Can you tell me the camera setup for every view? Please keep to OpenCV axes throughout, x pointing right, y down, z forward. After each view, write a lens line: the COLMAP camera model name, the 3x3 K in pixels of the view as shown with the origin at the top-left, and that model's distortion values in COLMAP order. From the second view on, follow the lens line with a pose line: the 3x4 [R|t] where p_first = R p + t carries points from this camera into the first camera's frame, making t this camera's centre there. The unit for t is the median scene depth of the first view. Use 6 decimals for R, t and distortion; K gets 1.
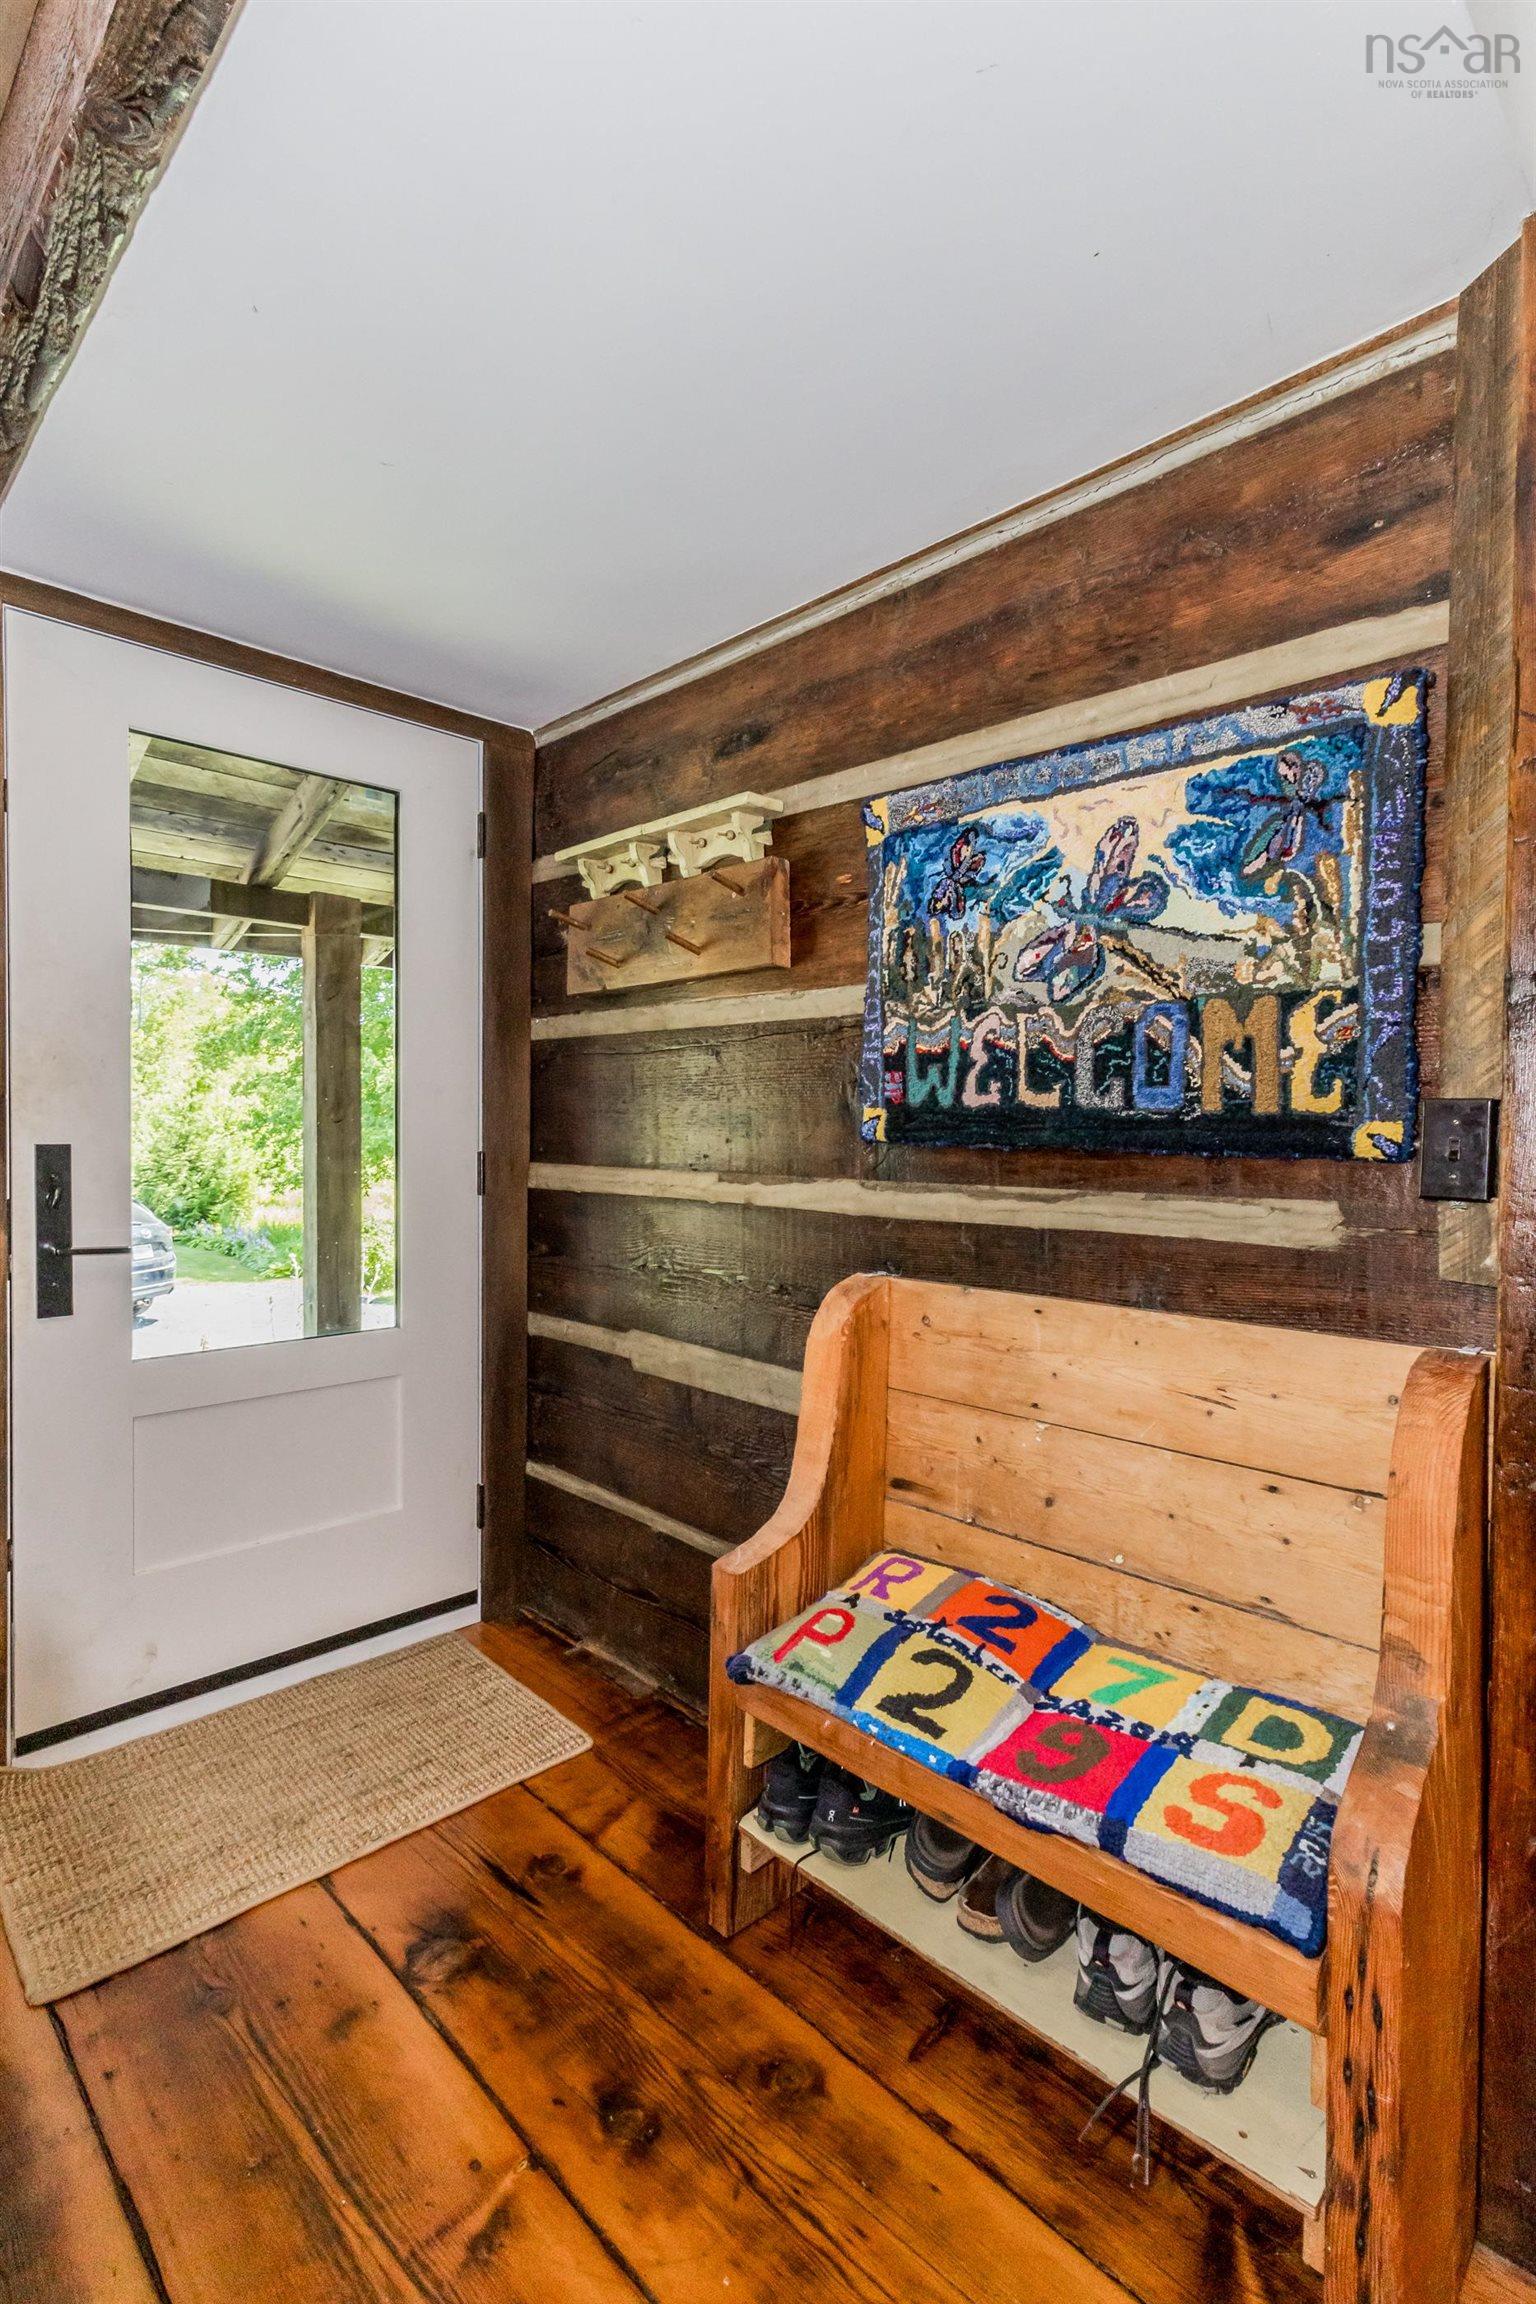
lens RADIAL K [[1063.3, 0, 768.9], [0, 1063.3, 1166.0], [0, 0, 1]] dist [0.004350, -0.000325]
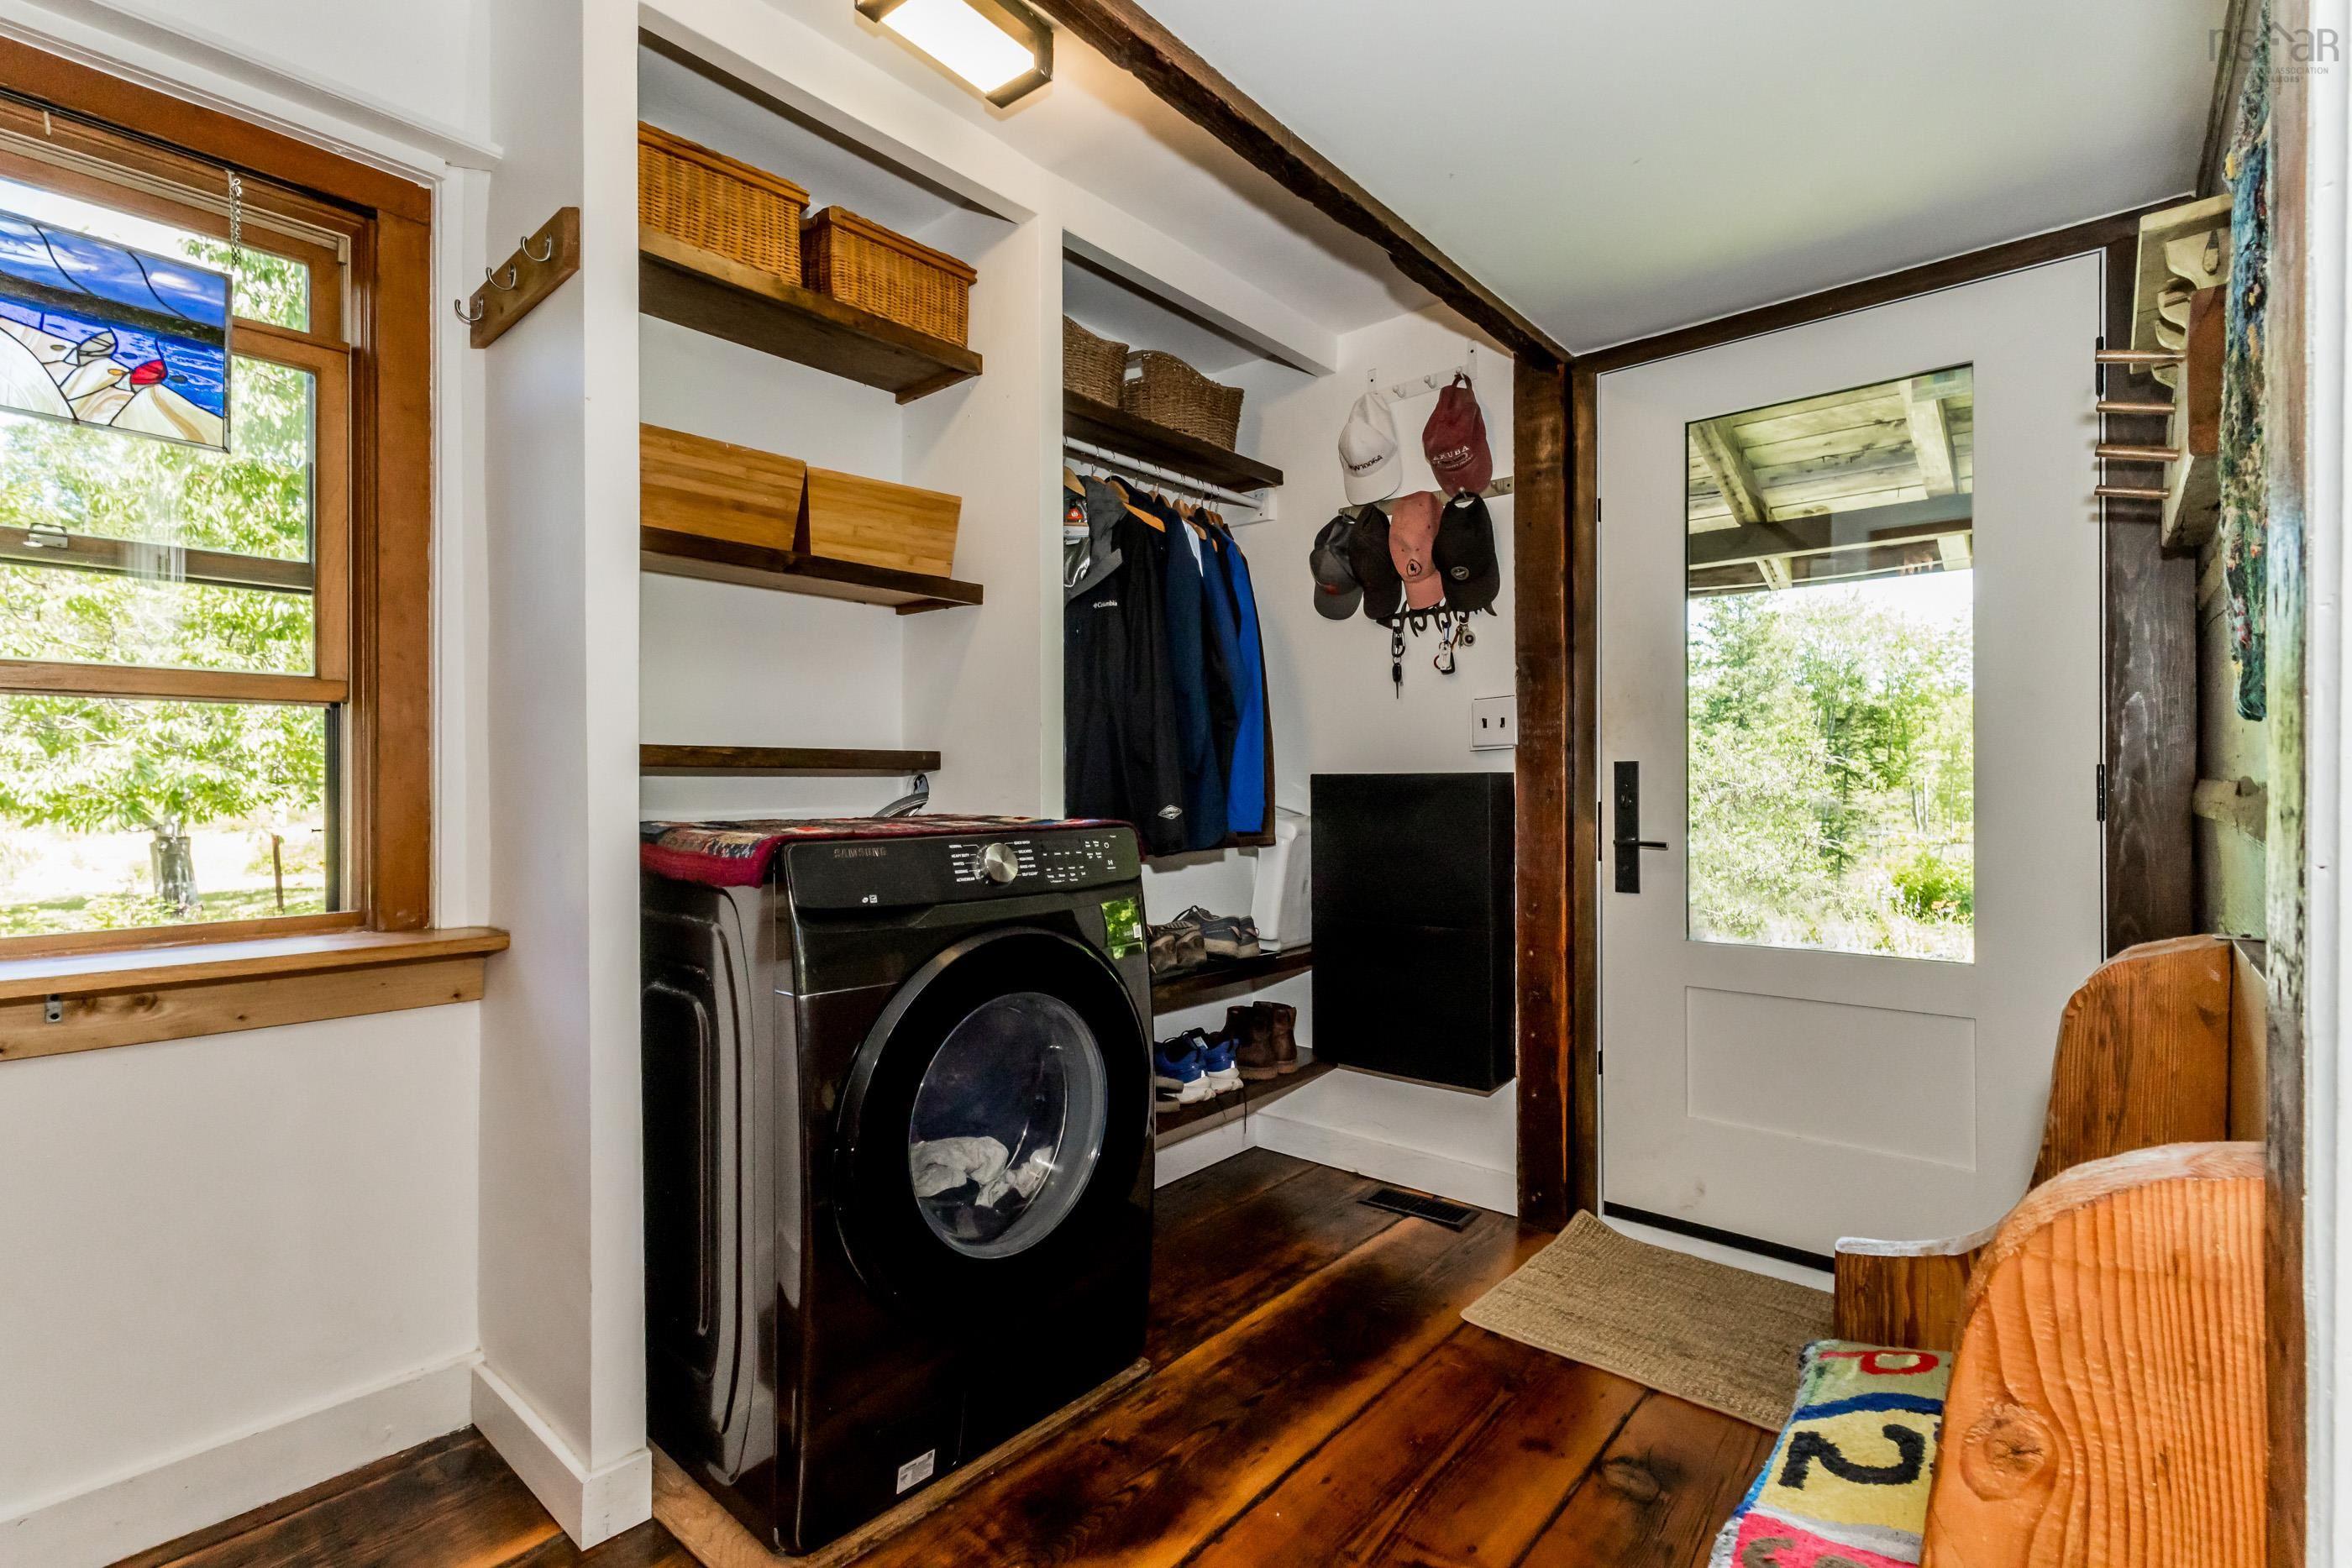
lens RADIAL K [[1085.4, 0, 1179.1], [0, 1085.4, 777.1], [0, 0, 1]] dist [0.004350, -0.000325]
pose [[0.094458, -0.004644, -0.995518, 0.728040], [-0.028932, 0.999554, -0.007408, 0.030326], [0.995108, 0.029502, 0.094282, 0.372841]]
